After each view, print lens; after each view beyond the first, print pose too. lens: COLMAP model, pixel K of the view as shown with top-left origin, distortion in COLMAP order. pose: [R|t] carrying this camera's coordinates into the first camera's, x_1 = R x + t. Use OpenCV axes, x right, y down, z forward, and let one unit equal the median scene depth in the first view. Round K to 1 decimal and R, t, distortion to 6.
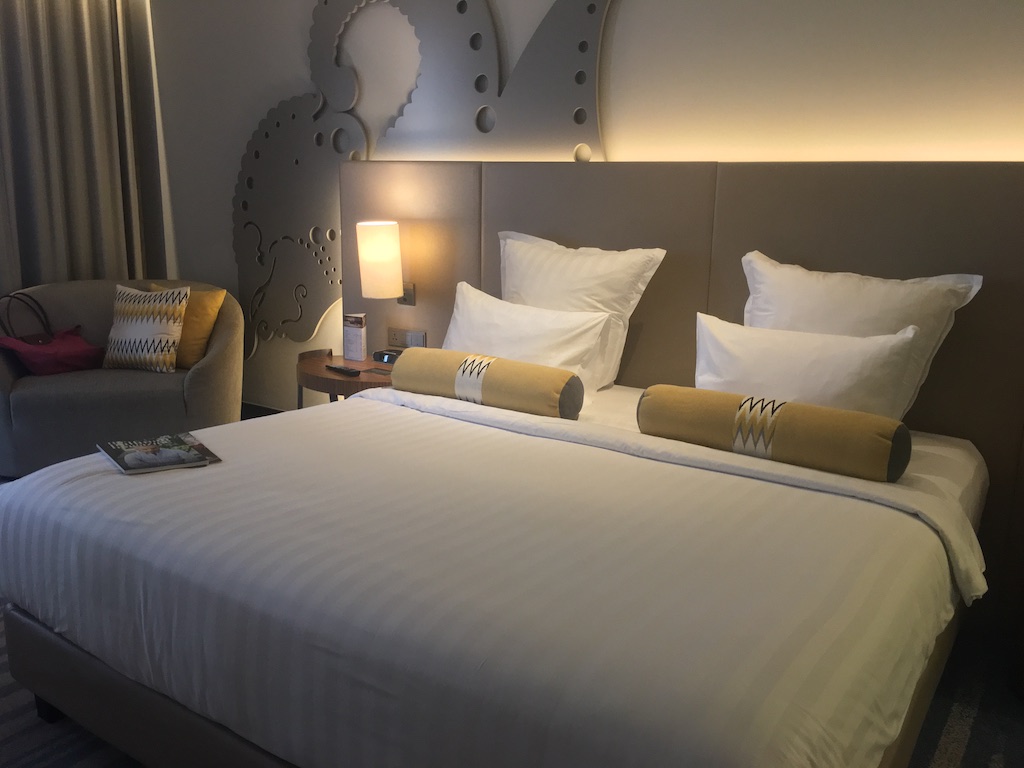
lens RADIAL K [[872.2, 0, 511.6], [0, 872.2, 377.5], [0, 0, 1]] dist [0.035087, 0.005980]
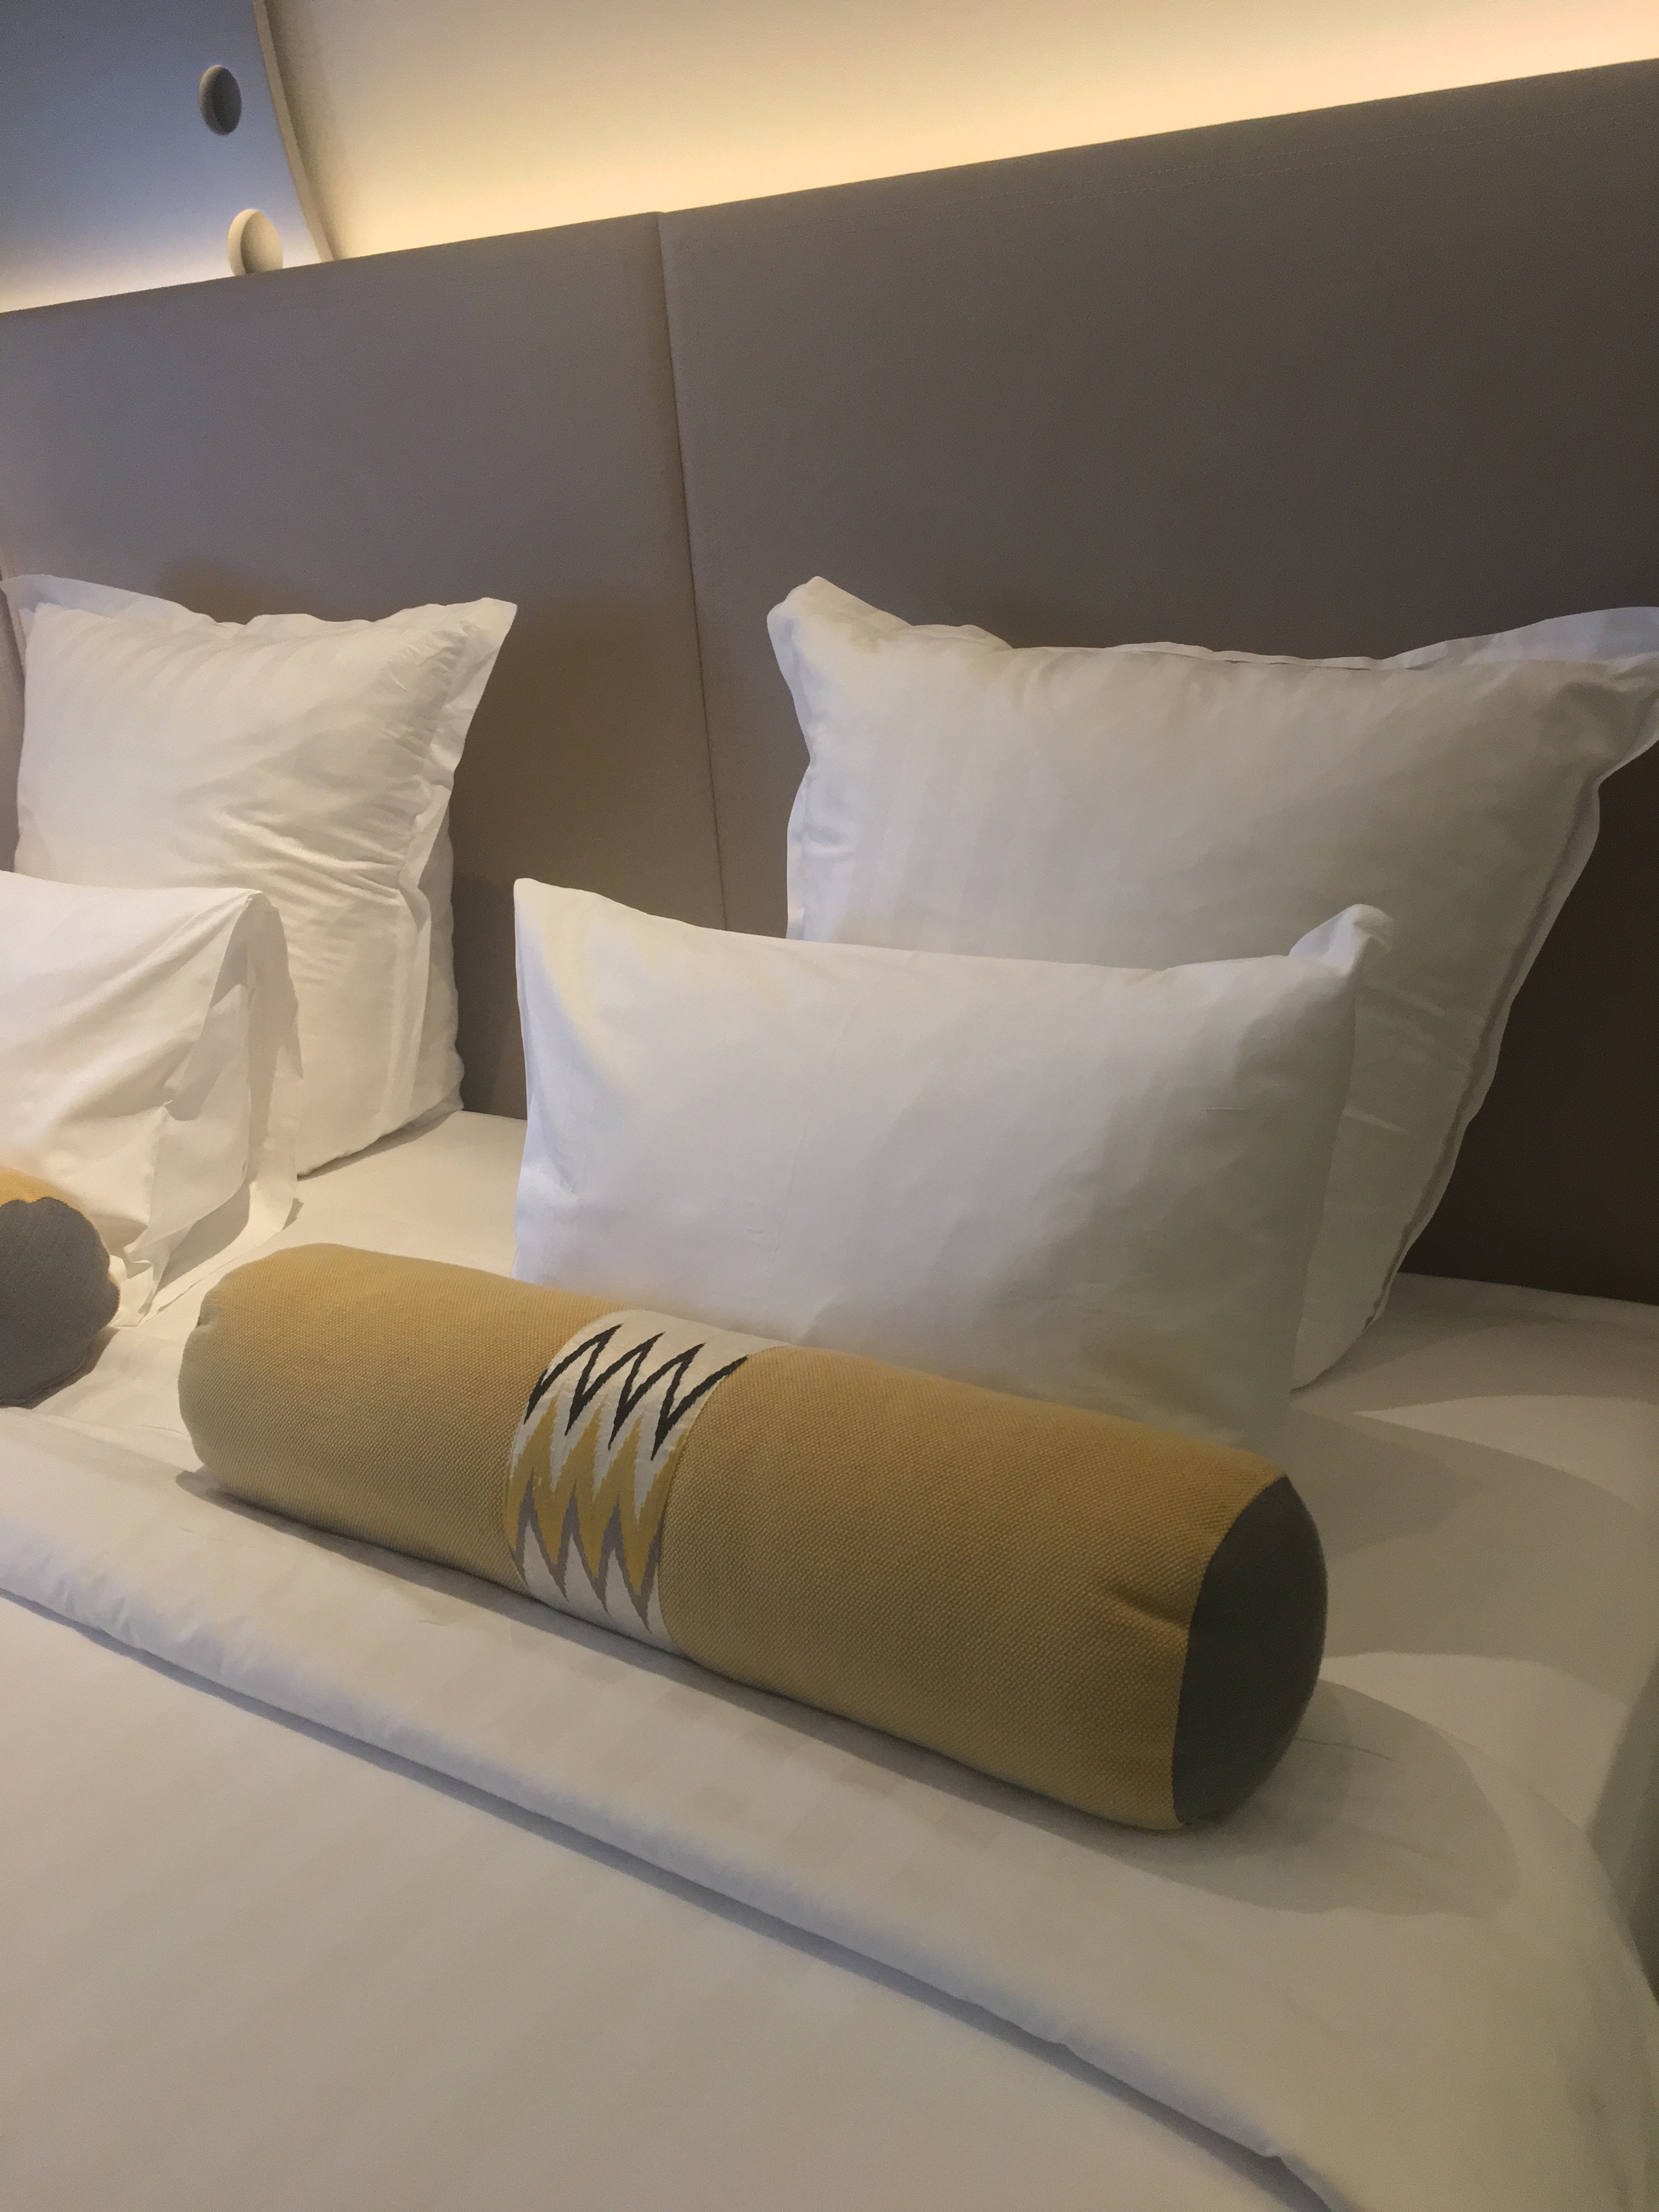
lens RADIAL K [[1884.0, 0, 828.4], [0, 1884.0, 1119.2], [0, 0, 1]] dist [0.035087, 0.005980]
pose [[0.995522, -0.094052, -0.009526, 0.278926], [0.094480, 0.986485, 0.133867, -0.067496], [-0.003194, -0.134168, 0.990953, 0.469184]]
